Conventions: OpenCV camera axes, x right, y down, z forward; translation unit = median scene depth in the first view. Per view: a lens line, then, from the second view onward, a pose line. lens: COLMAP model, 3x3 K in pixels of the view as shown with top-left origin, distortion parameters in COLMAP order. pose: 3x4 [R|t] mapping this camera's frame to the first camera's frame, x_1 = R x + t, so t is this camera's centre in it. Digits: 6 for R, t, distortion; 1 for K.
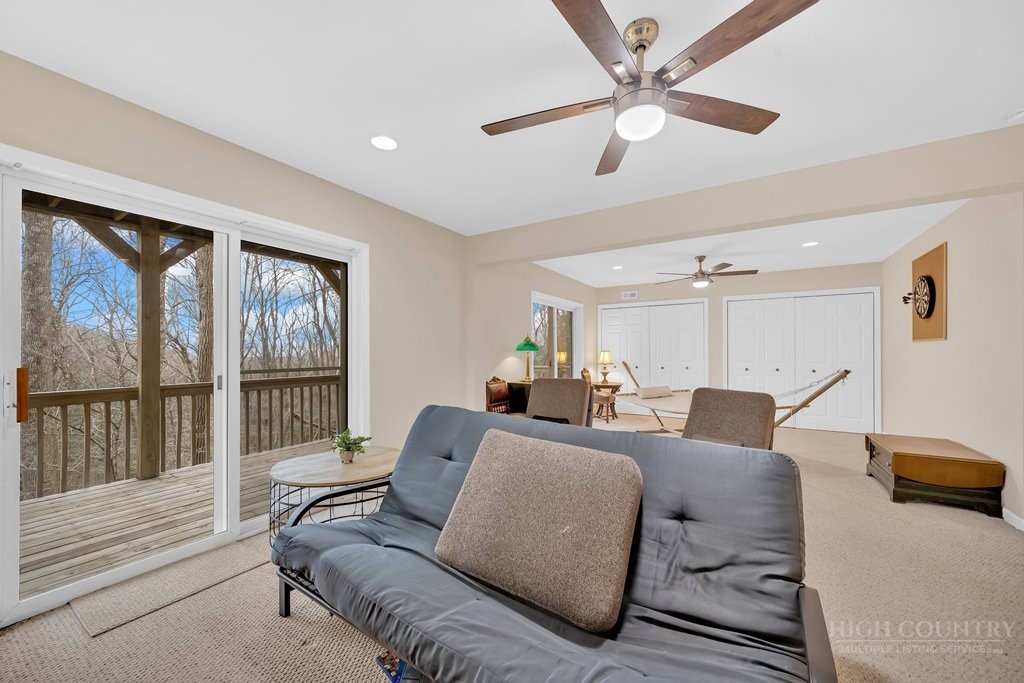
lens RADIAL K [[391.9, 0, 509.4], [0, 391.9, 350.1], [0, 0, 1]] dist [-0.006086, 0.000063]
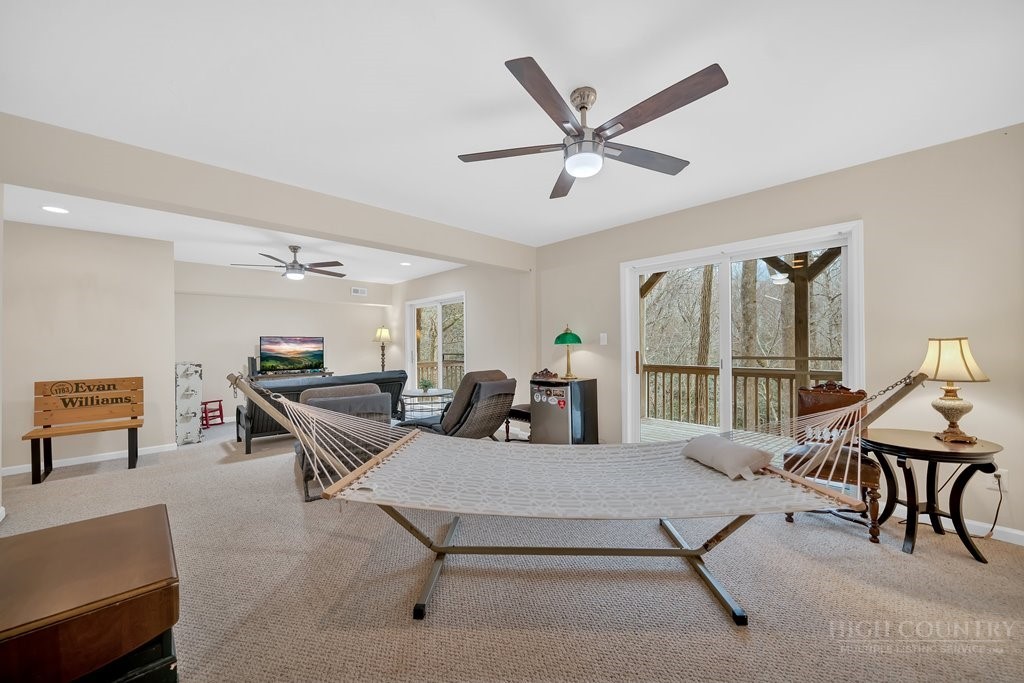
lens RADIAL K [[377.6, 0, 504.8], [0, 377.6, 350.4], [0, 0, 1]] dist [-0.000569, 0.000173]
pose [[-0.240520, 0.010155, -0.970591, 0.968138], [0.010864, 0.999911, 0.007770, 0.008288], [0.970583, -0.008676, -0.240609, 1.134938]]
